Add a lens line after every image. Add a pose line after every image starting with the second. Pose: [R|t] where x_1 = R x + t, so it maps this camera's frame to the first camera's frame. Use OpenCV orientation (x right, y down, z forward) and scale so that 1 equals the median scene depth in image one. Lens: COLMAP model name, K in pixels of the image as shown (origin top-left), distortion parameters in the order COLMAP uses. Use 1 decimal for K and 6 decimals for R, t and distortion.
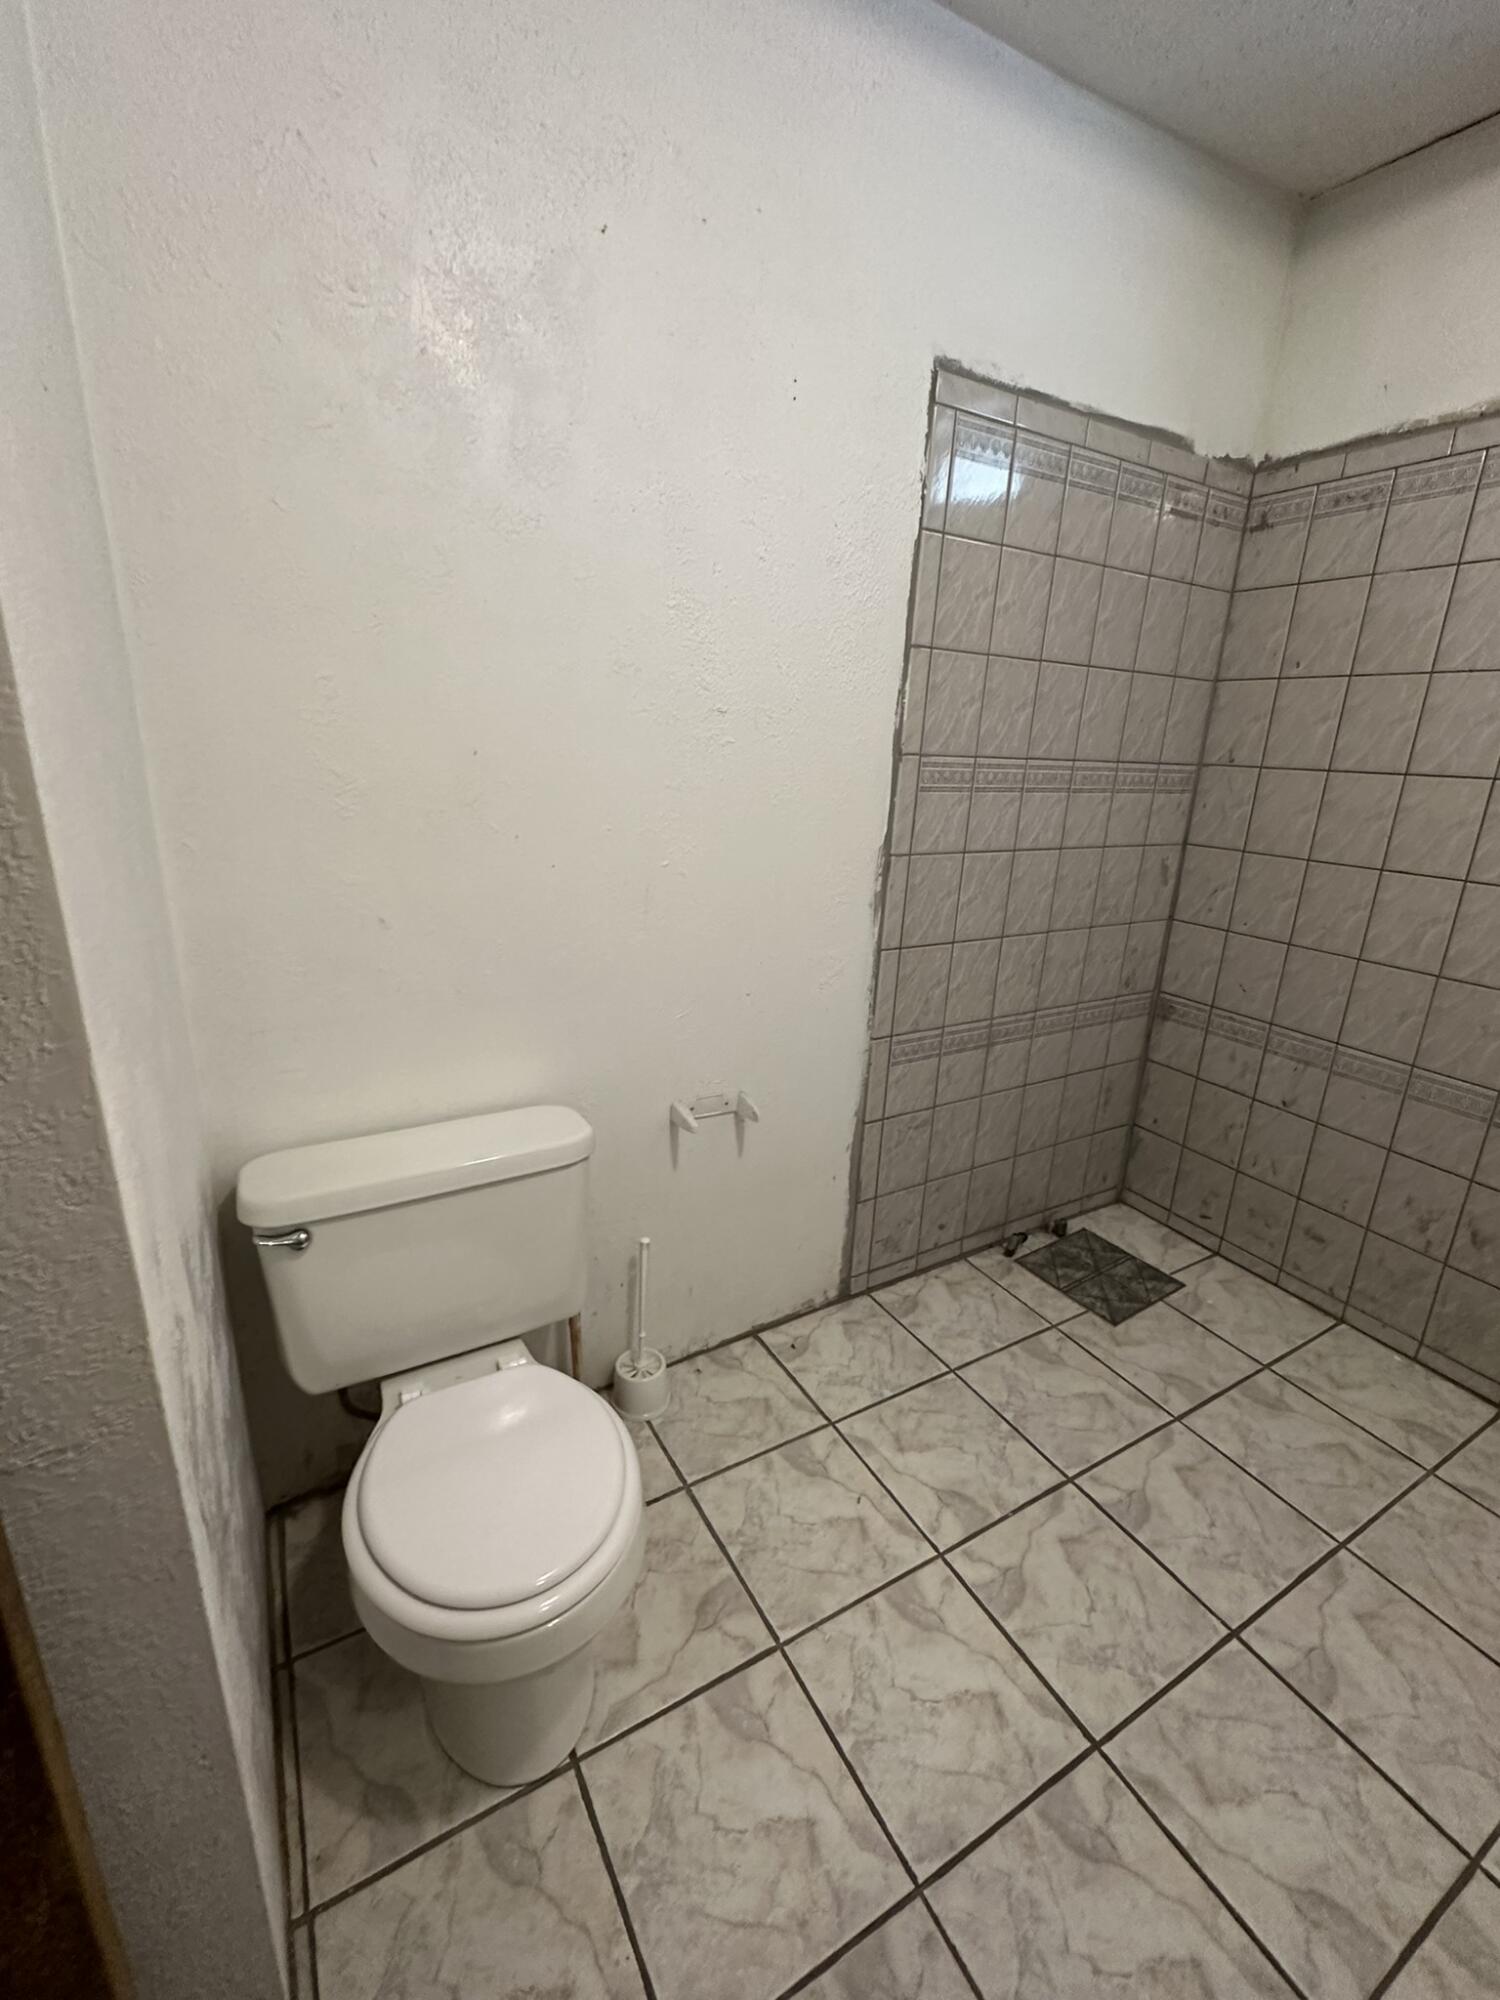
lens RADIAL K [[856.1, 0, 746.0], [0, 856.1, 998.8], [0, 0, 1]] dist [-0.004509, 0.001486]
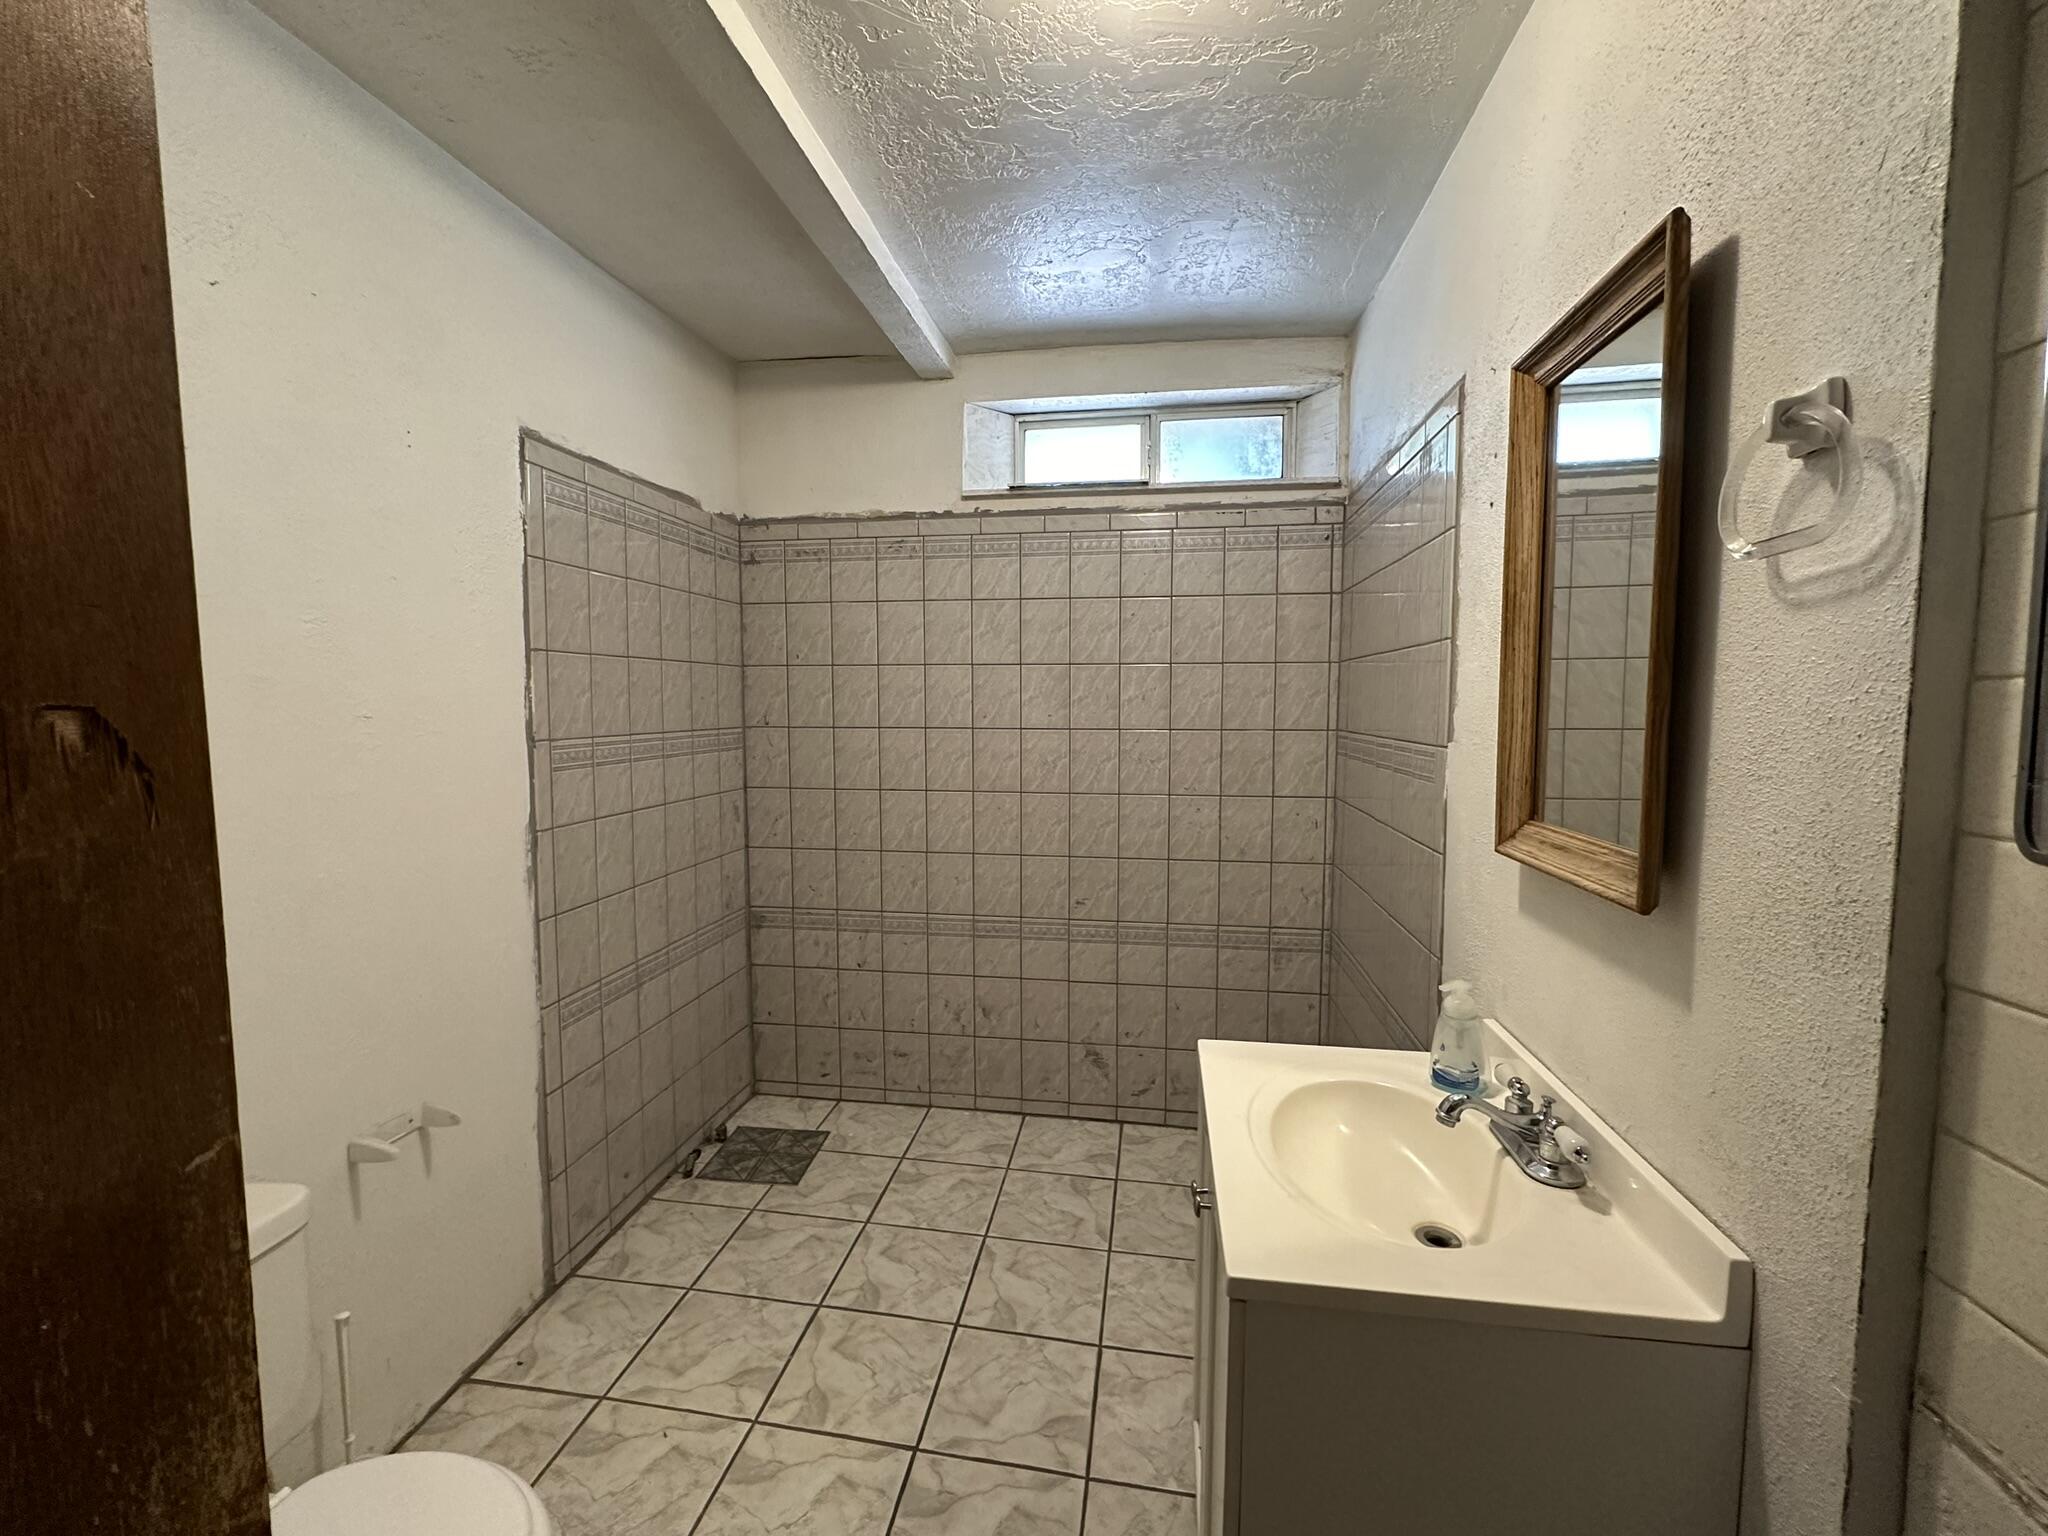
lens RADIAL K [[876.6, 0, 1021.5], [0, 876.6, 765.3], [0, 0, 1]] dist [-0.004509, 0.001486]
pose [[0.630126, -0.097651, 0.770328, -0.272168], [0.250223, 0.964676, -0.082393, -0.004419], [-0.735071, 0.244672, 0.632302, -0.157781]]
